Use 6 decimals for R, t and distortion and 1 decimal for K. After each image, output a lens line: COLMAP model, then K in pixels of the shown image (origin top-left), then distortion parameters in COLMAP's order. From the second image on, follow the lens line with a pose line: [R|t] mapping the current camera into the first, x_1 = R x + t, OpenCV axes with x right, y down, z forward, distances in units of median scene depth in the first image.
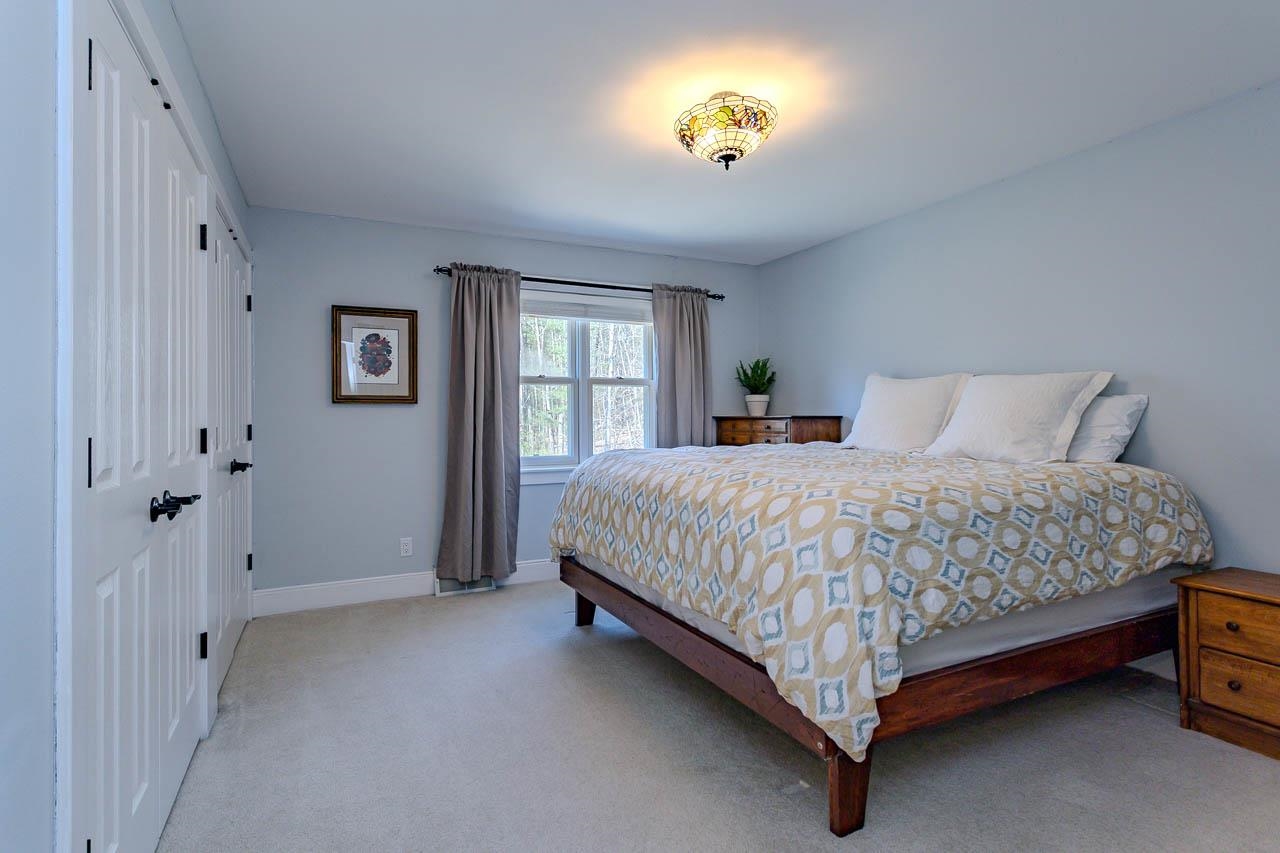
lens RADIAL K [[615.1, 0, 614.8], [0, 615.1, 411.6], [0, 0, 1]] dist [-0.000026, 0.003402]
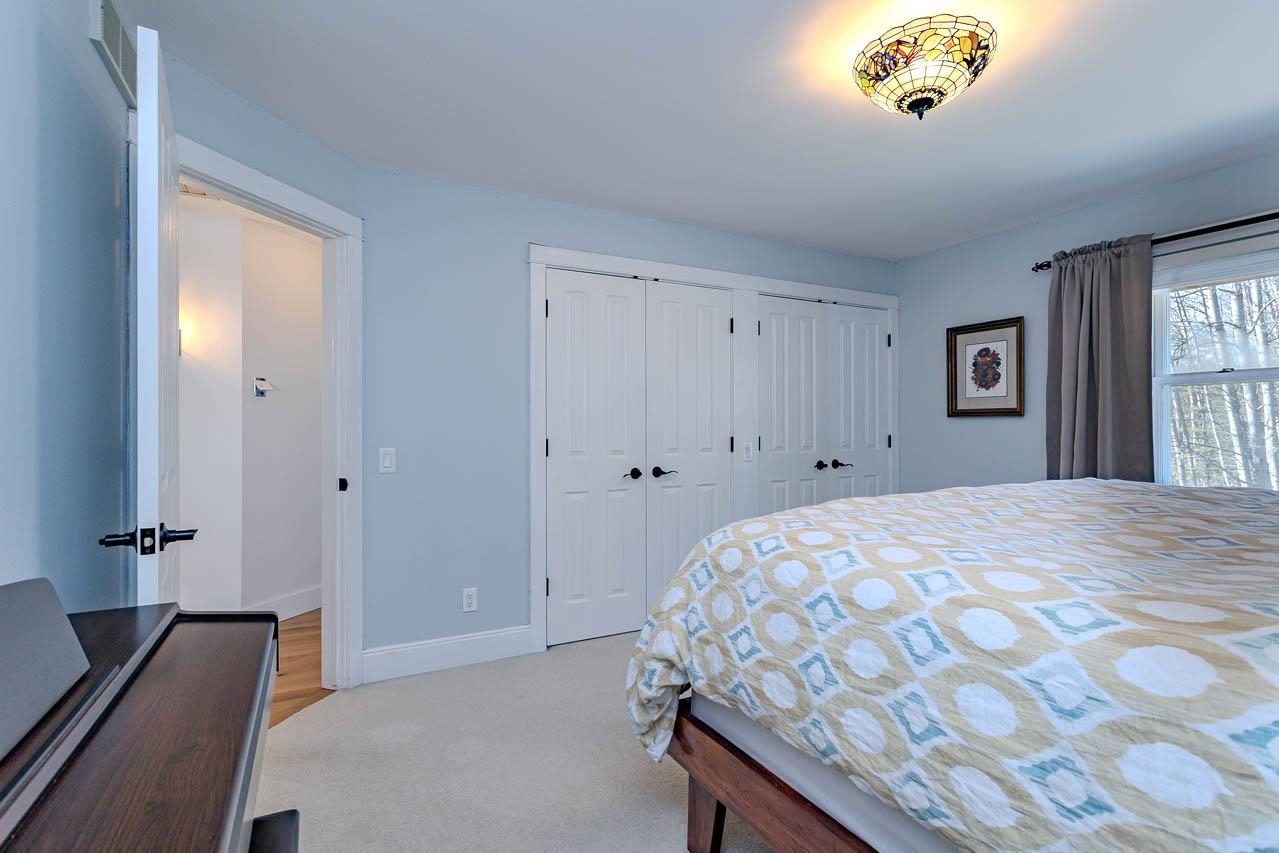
lens RADIAL K [[614.7, 0, 638.5], [0, 614.7, 427.4], [0, 0, 1]] dist [-0.000026, 0.003402]
pose [[0.049953, 0.004696, -0.998741, 0.614632], [0.009363, 0.999943, 0.005170, -0.006540], [0.998708, -0.009609, 0.049906, 0.390180]]
